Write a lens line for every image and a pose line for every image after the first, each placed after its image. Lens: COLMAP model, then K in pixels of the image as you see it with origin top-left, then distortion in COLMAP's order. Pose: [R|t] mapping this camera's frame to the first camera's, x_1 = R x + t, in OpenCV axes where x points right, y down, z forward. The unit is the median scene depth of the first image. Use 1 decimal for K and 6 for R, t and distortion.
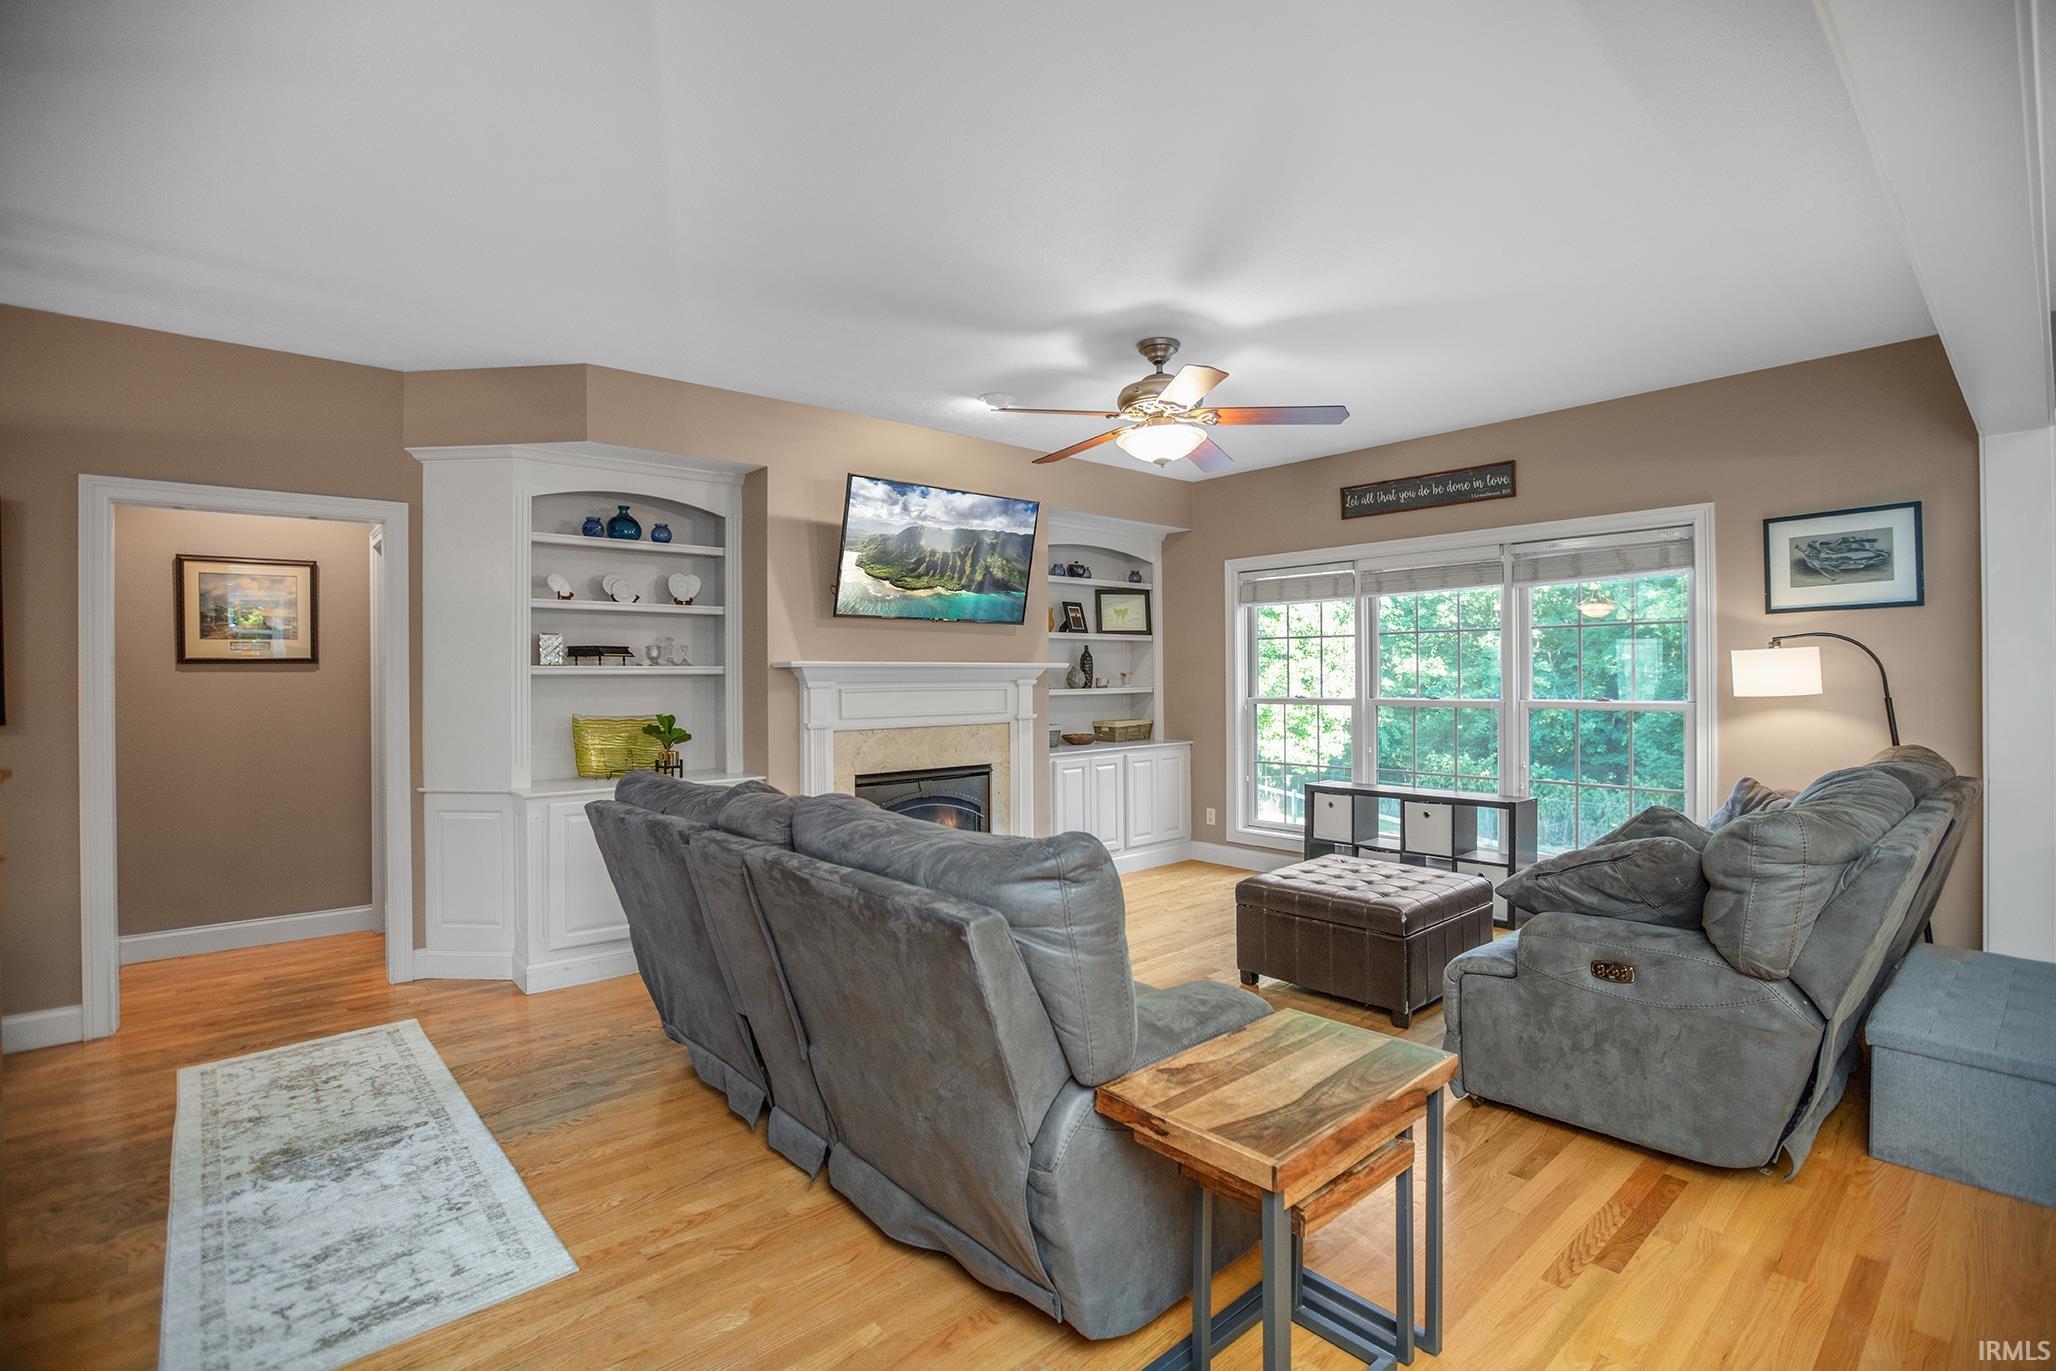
lens RADIAL K [[945.1, 0, 1028.0], [0, 945.1, 685.5], [0, 0, 1]] dist [-0.045021, 0.017287]
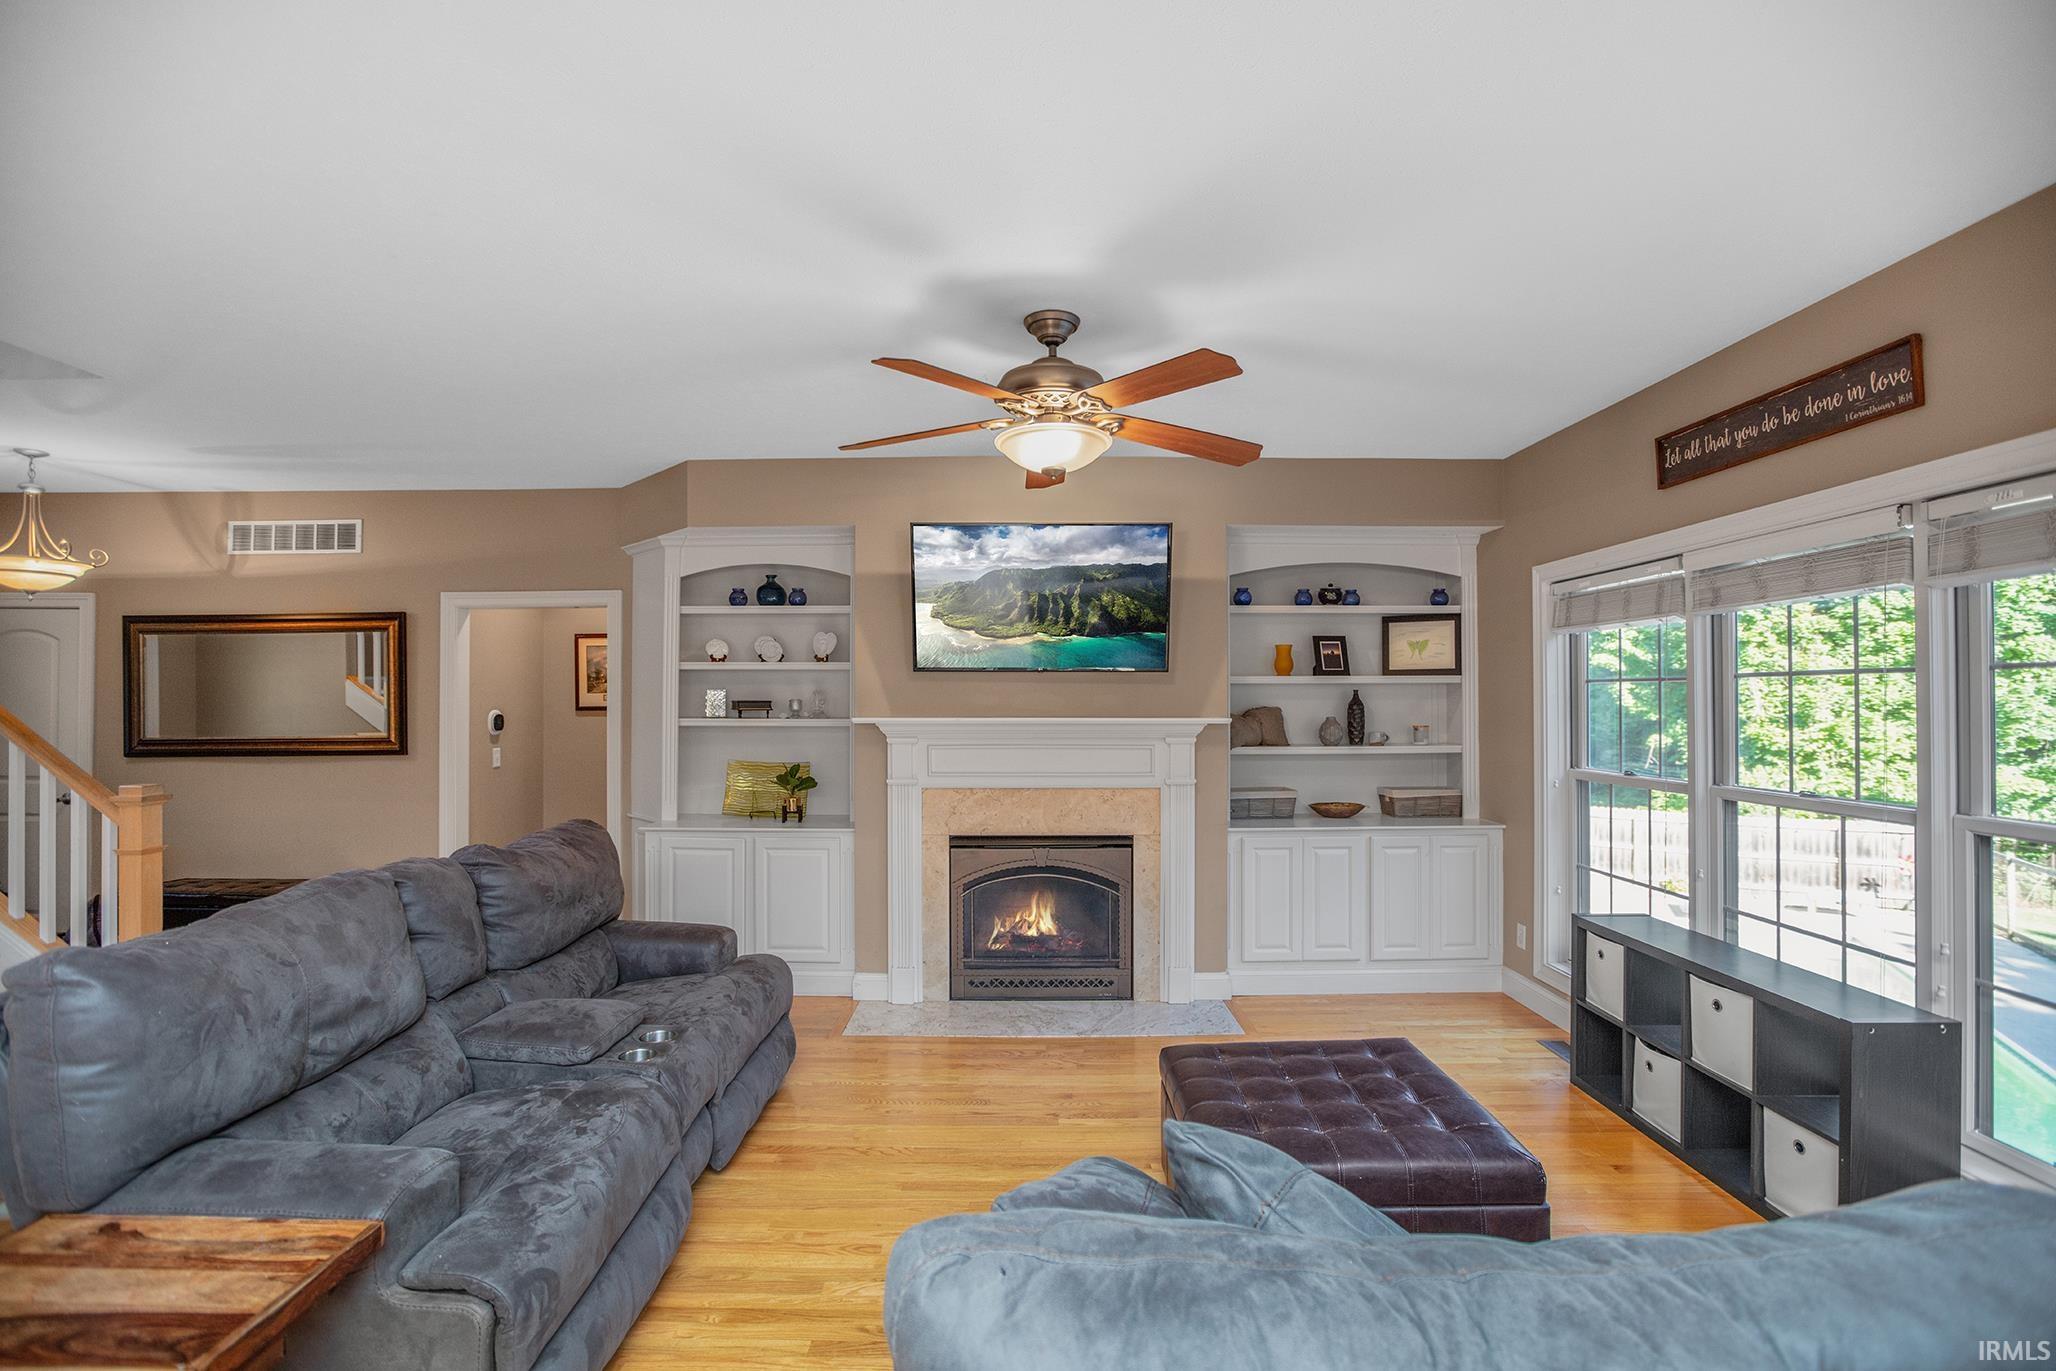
lens RADIAL K [[945.1, 0, 1028.0], [0, 945.1, 685.5], [0, 0, 1]] dist [-0.045021, 0.017287]
pose [[0.753891, -0.004305, -0.656985, 0.487821], [-0.011498, 0.999739, -0.019745, -0.037206], [0.656899, 0.022440, 0.753645, 0.319983]]
